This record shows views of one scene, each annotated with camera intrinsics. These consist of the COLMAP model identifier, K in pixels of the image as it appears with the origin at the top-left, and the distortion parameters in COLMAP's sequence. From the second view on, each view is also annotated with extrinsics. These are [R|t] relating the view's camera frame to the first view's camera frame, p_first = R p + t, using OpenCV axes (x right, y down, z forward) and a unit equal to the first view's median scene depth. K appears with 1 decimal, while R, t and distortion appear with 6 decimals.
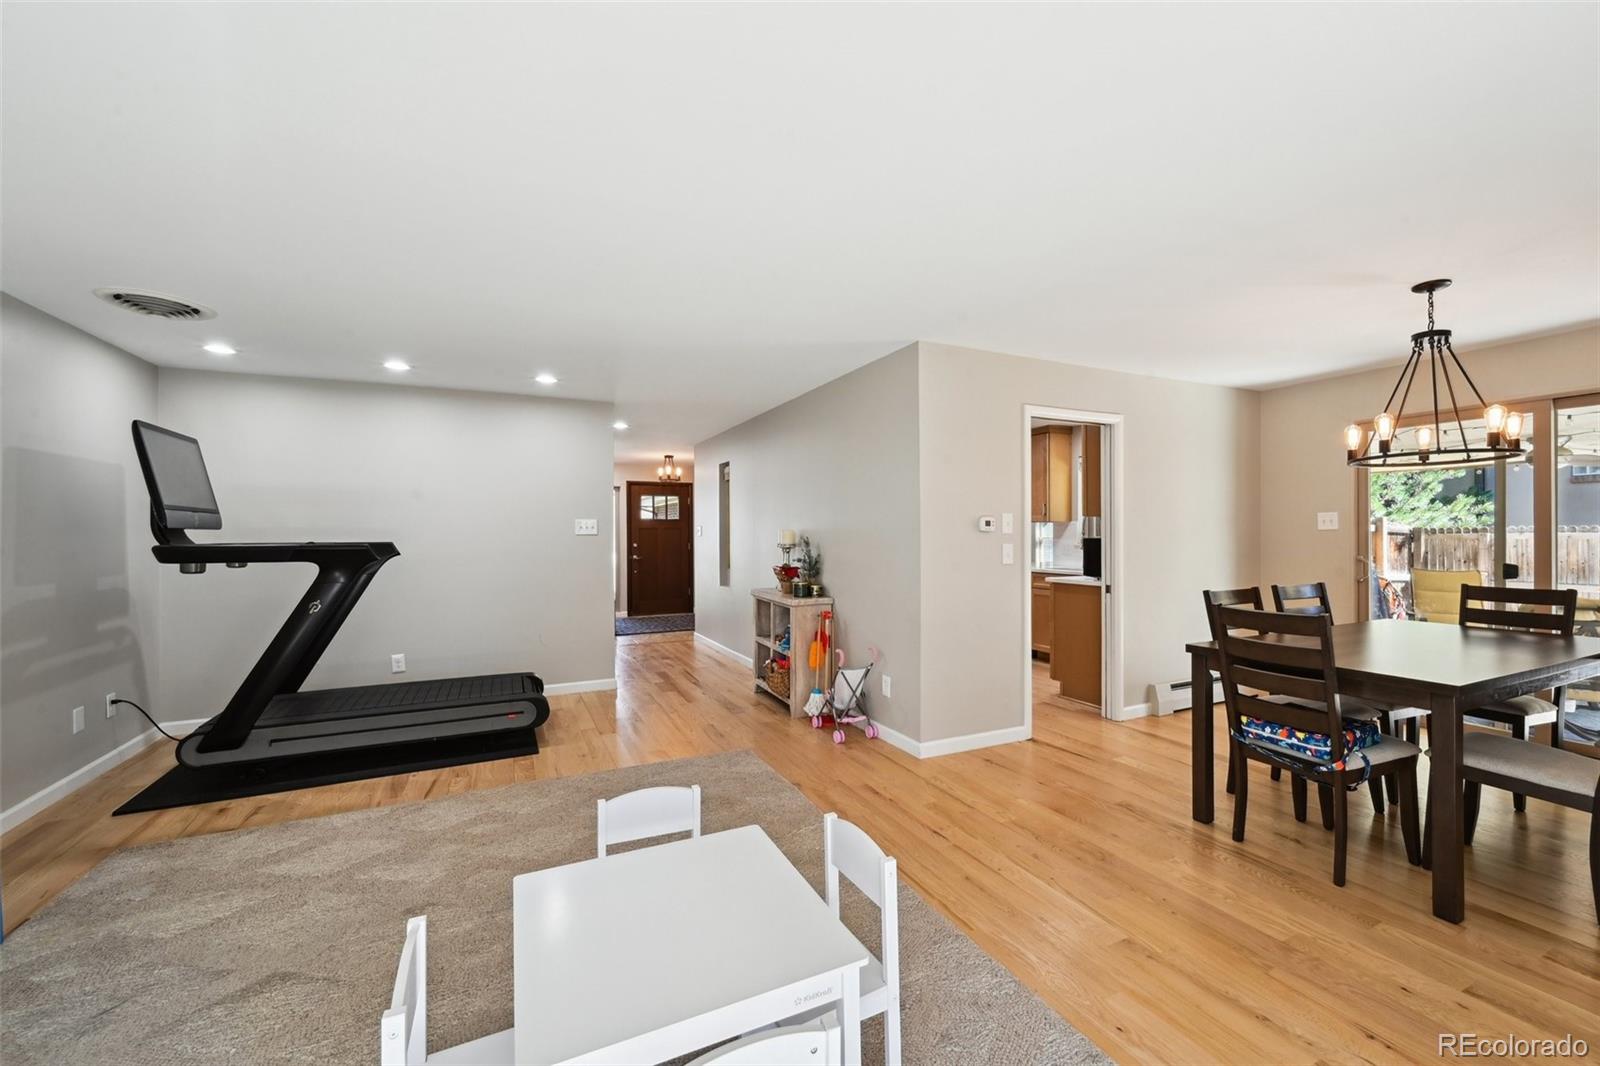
lens RADIAL K [[631.8, 0, 800.0], [0, 631.8, 533.0], [0, 0, 1]] dist [-0.001437, 0.000216]
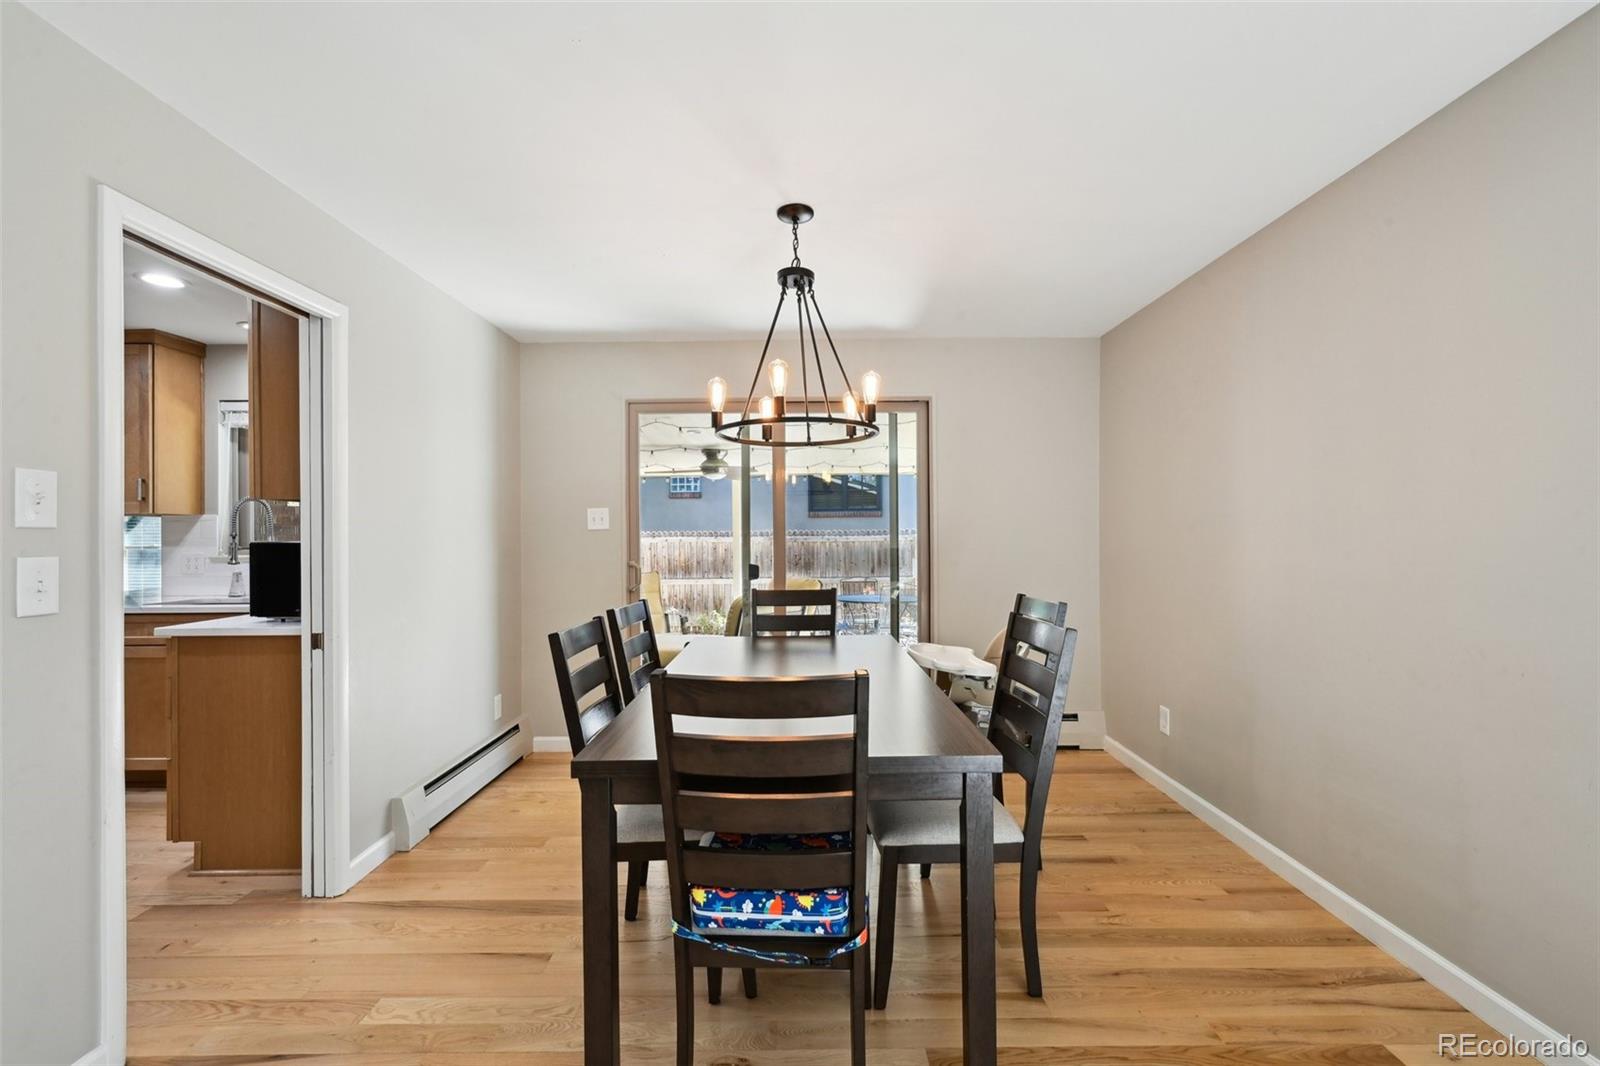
lens RADIAL K [[704.1, 0, 800.2], [0, 704.1, 535.3], [0, 0, 1]] dist [0.000593, -0.000560]
pose [[0.420862, 0.003890, 0.907117, 0.149462], [0.004322, 0.999971, -0.006294, 0.010300], [-0.907115, 0.006569, 0.420833, 0.442512]]
